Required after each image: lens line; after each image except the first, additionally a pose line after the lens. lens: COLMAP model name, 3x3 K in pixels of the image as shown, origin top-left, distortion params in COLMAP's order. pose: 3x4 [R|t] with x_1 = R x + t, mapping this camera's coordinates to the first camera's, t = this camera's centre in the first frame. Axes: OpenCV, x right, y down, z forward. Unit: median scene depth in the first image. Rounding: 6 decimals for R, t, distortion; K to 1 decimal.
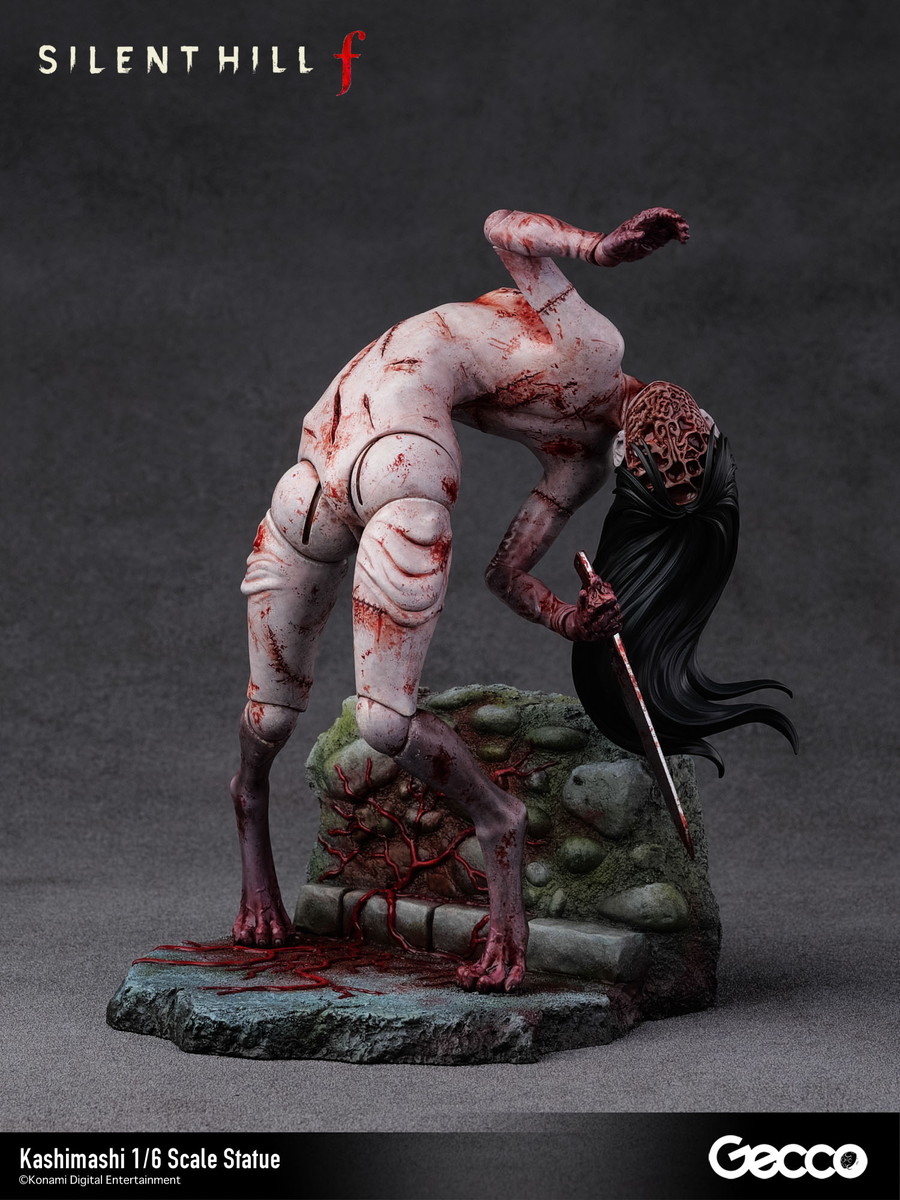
lens RADIAL K [[4796.1, 0, 394.8], [0, 4796.1, 626.5], [0, 0, 1]] dist [0.011986, 2.622026]
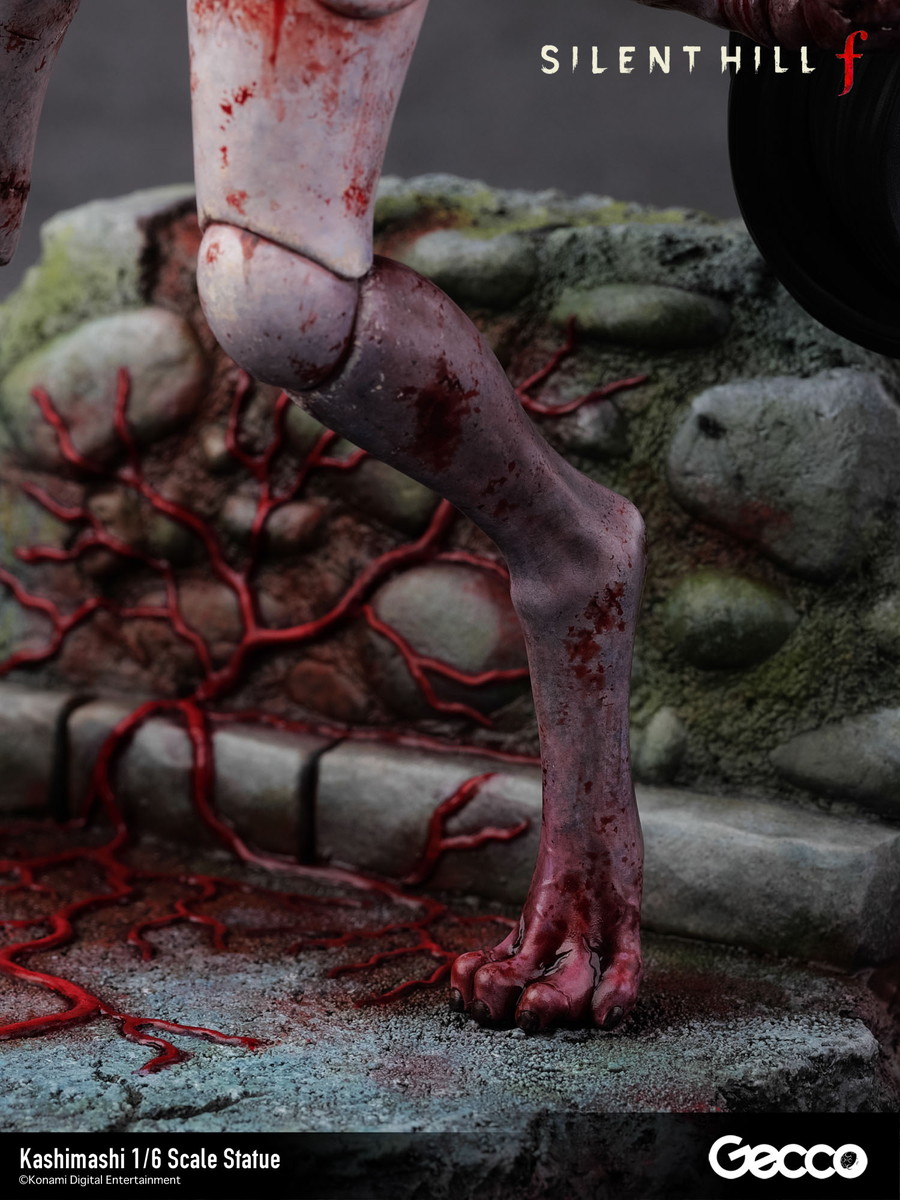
lens RADIAL K [[4883.4, 0, 44.7], [0, 4883.4, 598.9], [0, 0, 1]] dist [-0.288829, 7.220589]
pose [[0.996888, -0.028938, 0.073321, -0.044948], [0.021328, 0.994502, 0.102524, 0.005127], [-0.075885, -0.100641, 0.992025, 0.640313]]
